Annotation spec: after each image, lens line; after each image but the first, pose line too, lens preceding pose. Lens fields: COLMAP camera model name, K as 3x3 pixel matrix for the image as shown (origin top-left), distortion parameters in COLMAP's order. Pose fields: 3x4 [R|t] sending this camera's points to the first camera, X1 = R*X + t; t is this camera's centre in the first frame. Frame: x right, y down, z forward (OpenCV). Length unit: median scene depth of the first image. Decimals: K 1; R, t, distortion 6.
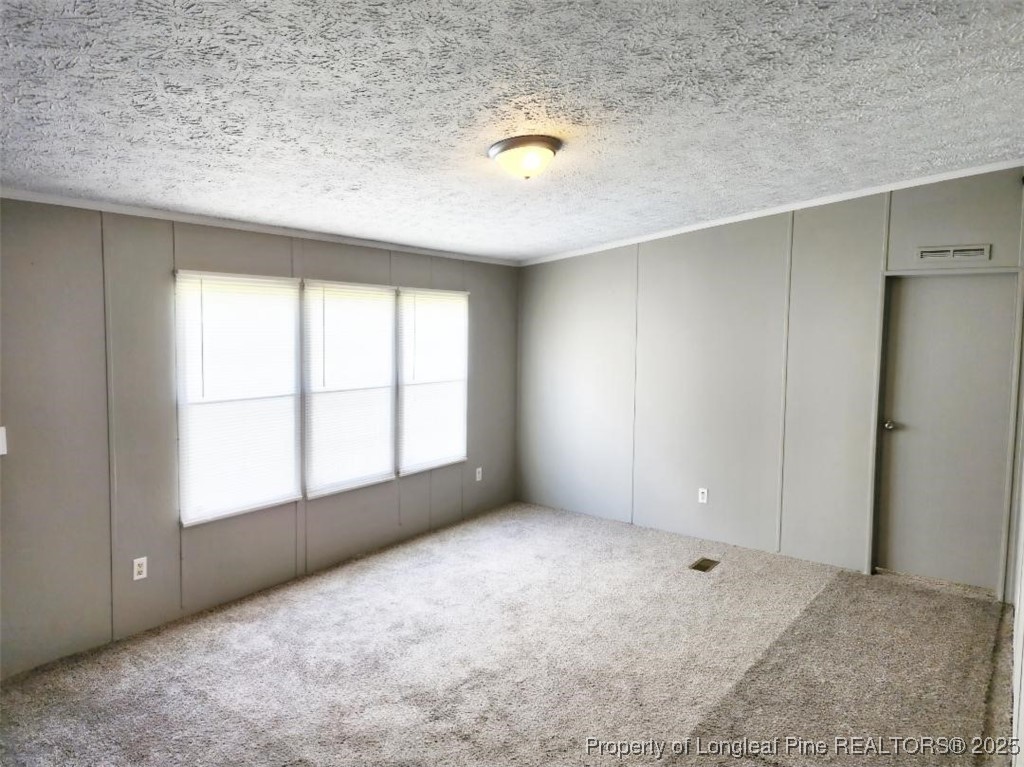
lens RADIAL K [[689.1, 0, 512.0], [0, 689.1, 383.5], [0, 0, 1]] dist [0.004601, -0.003116]
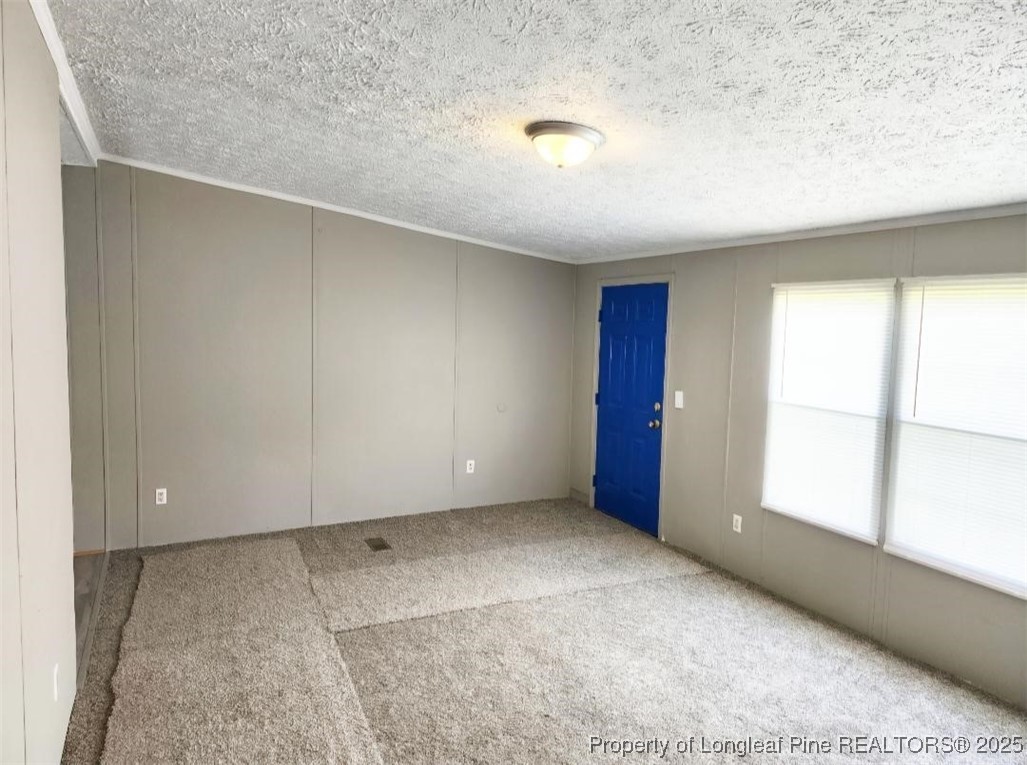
lens RADIAL K [[691.1, 0, 513.5], [0, 691.1, 382.5], [0, 0, 1]] dist [0.004601, -0.003116]
pose [[-0.478413, 0.054504, -0.876442, 0.635984], [-0.108445, 0.986765, 0.120560, -0.080282], [0.871413, 0.152723, -0.466171, 1.007835]]
